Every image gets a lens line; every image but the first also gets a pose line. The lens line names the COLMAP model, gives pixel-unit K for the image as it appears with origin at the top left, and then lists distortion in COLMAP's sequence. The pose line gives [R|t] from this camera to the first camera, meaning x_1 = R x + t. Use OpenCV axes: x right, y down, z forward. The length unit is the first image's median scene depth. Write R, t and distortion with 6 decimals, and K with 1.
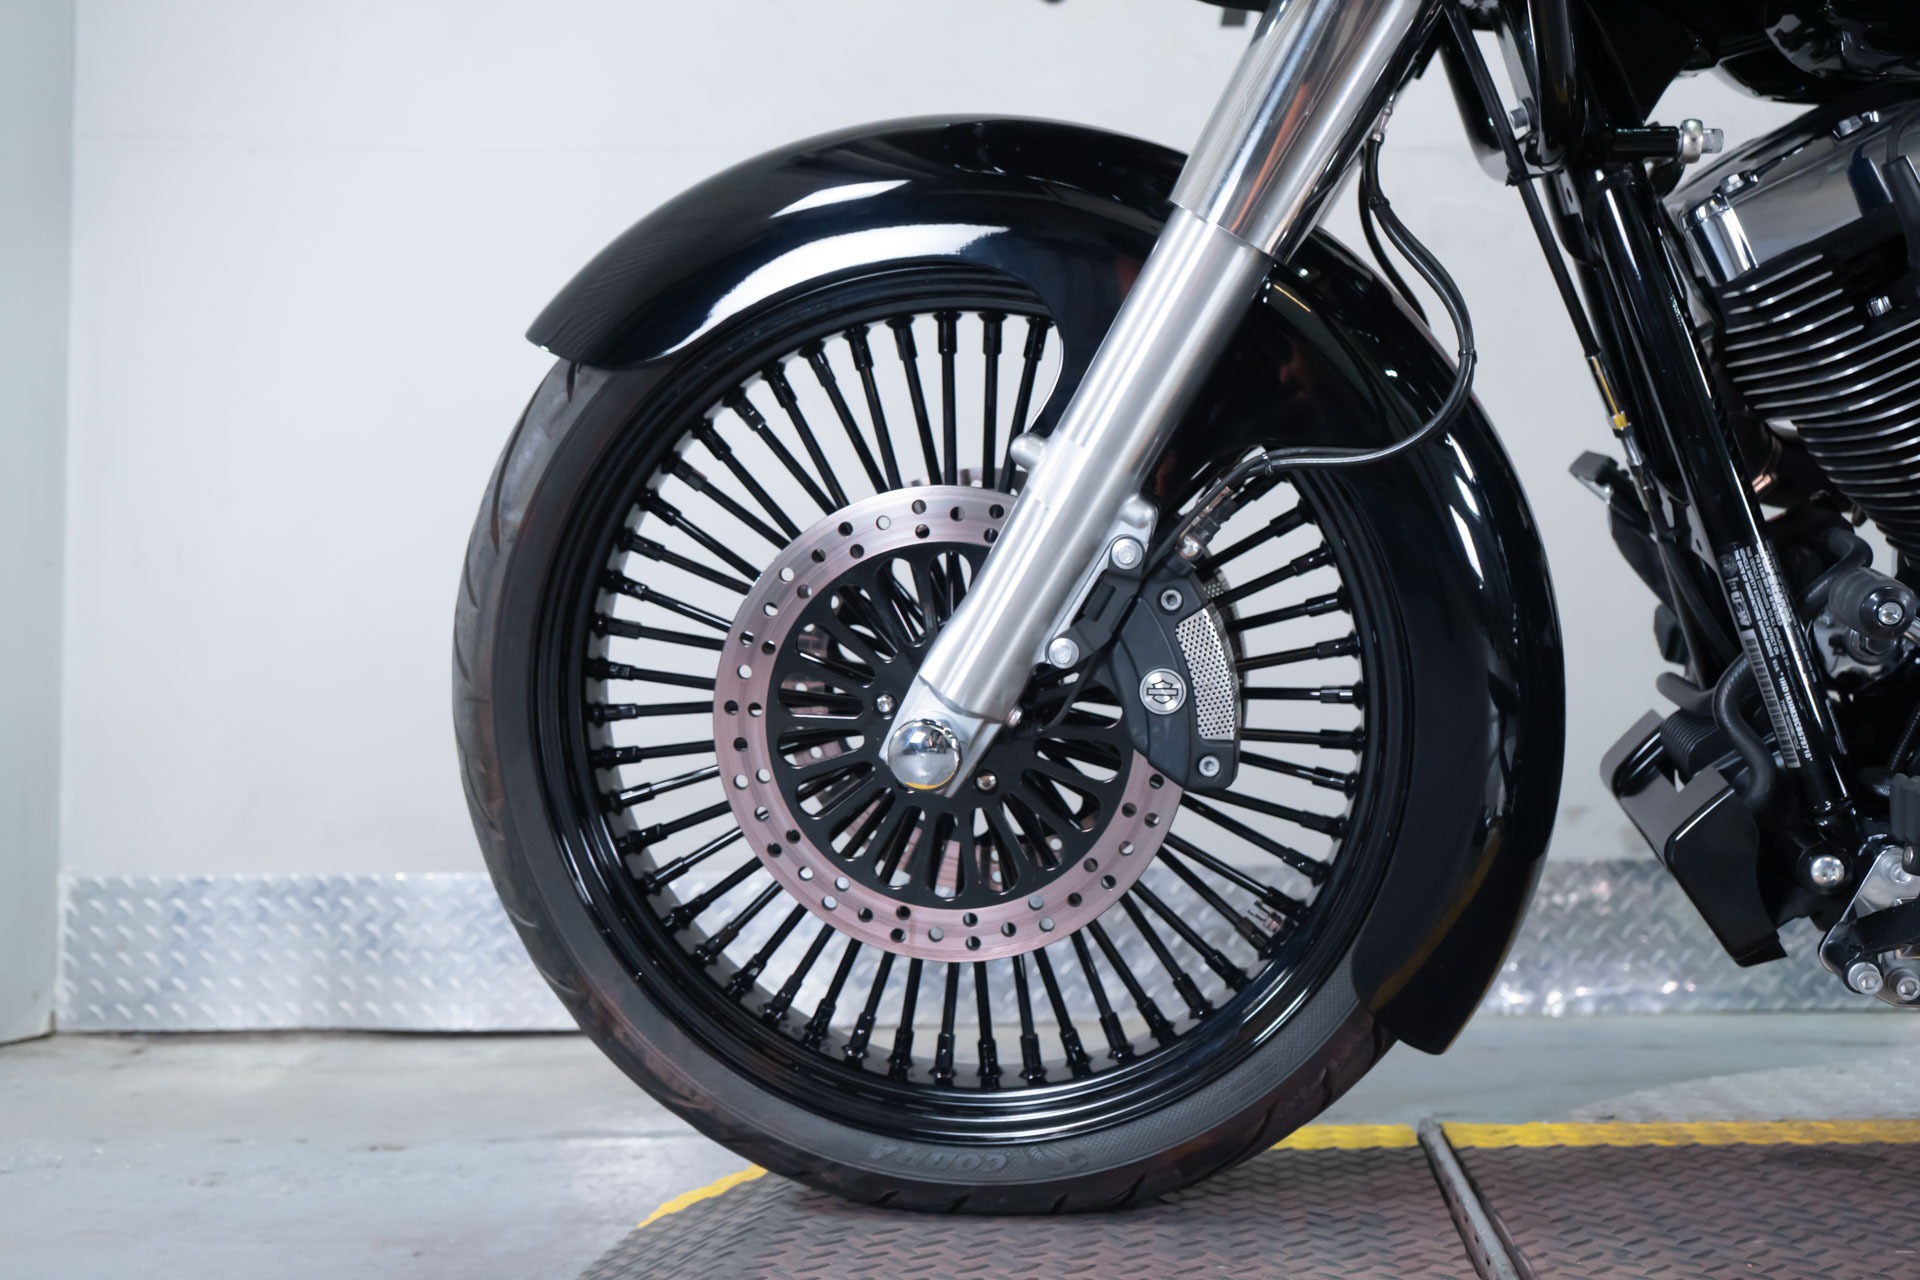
lens RADIAL K [[2101.3, 0, 950.9], [0, 2101.3, 655.5], [0, 0, 1]] dist [0.018369, 0.000000]
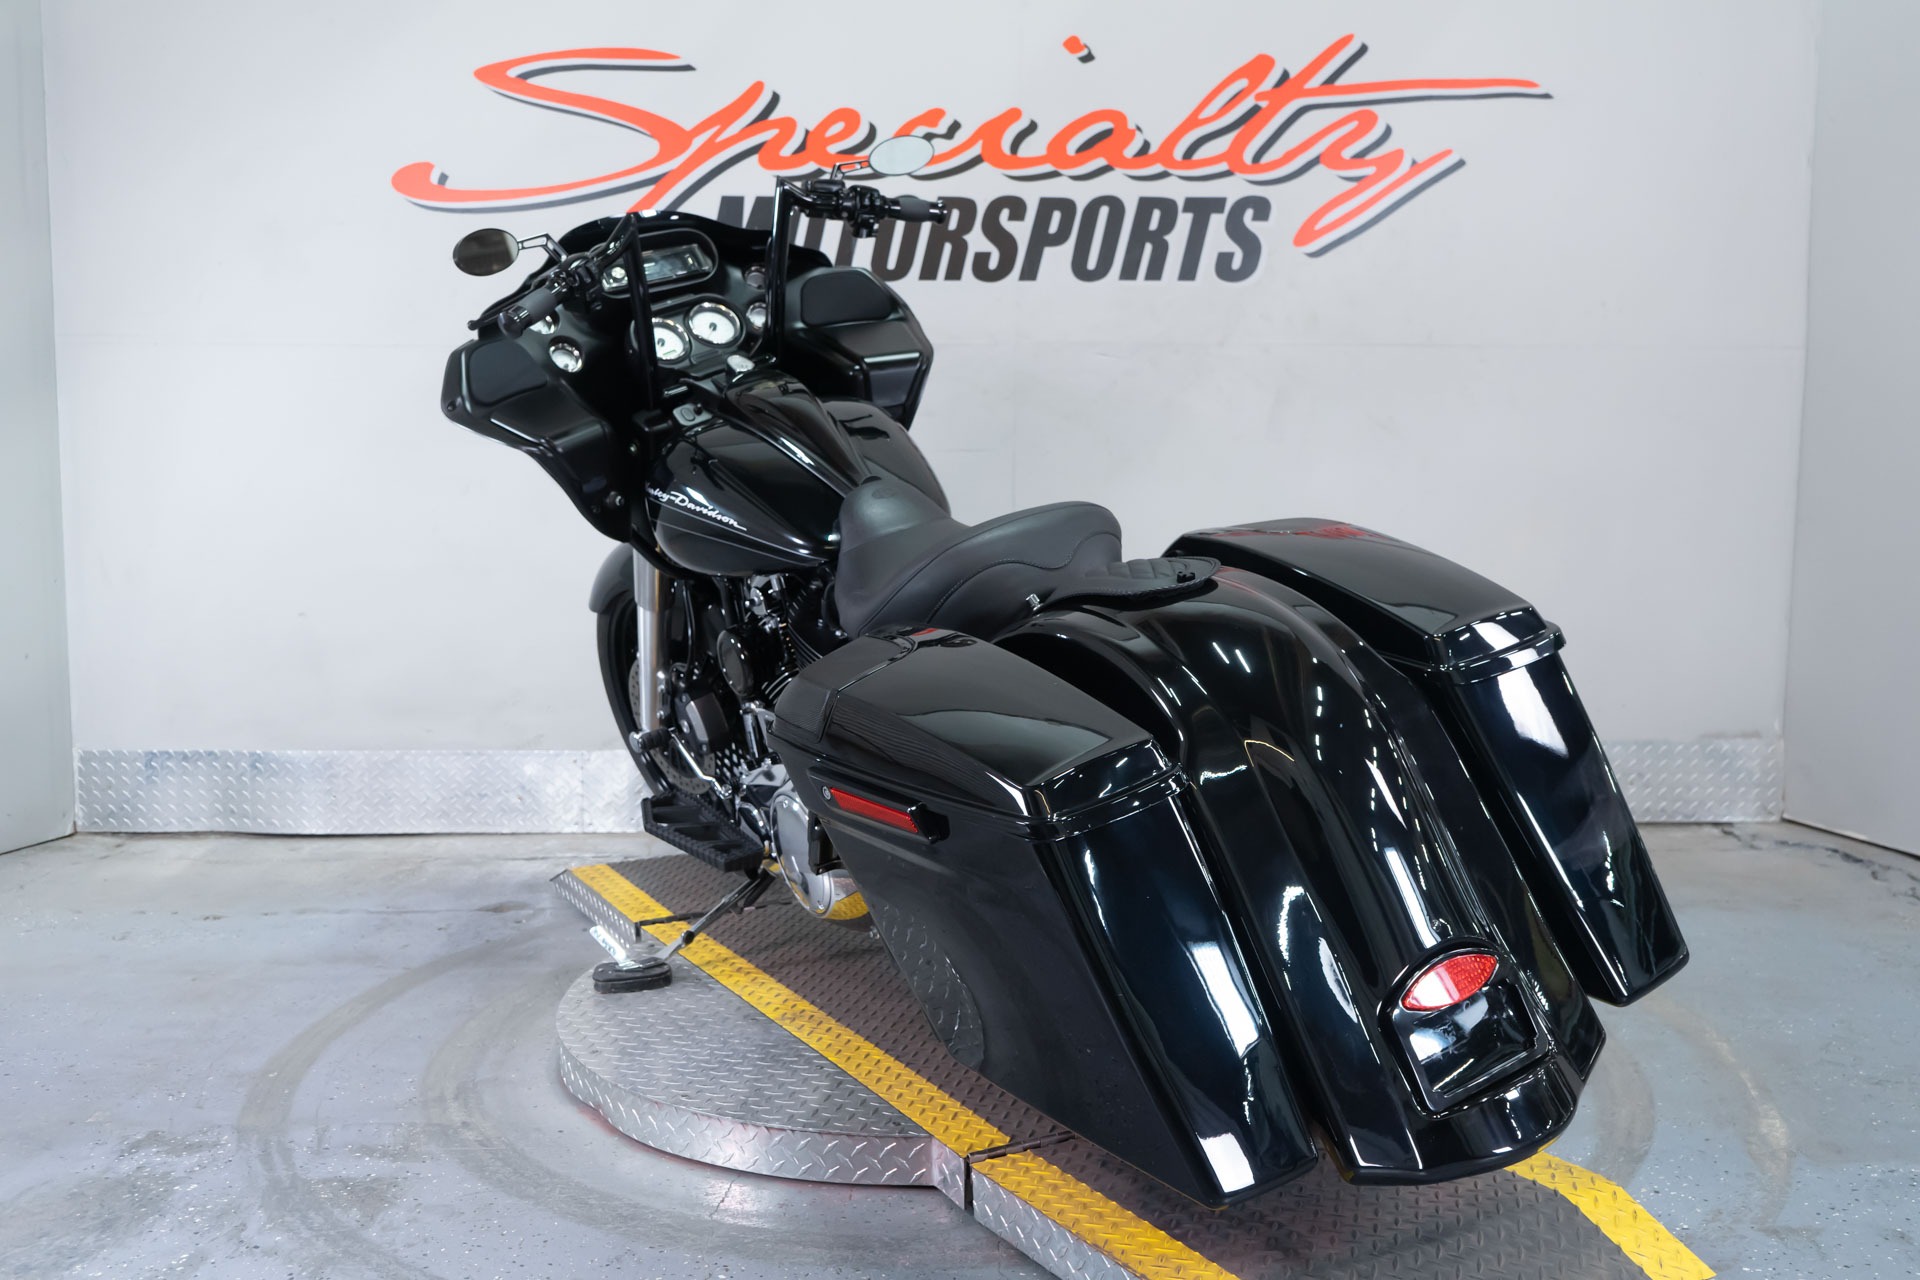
lens RADIAL K [[1792.6, 0, 967.2], [0, 1792.6, 634.9], [0, 0, 1]] dist [0.012587, 0.000000]
pose [[0.999987, 0.003346, 0.003761, 0.645145], [-0.003877, 0.988482, 0.151287, -0.432053], [-0.003211, -0.151299, 0.988483, -0.985532]]
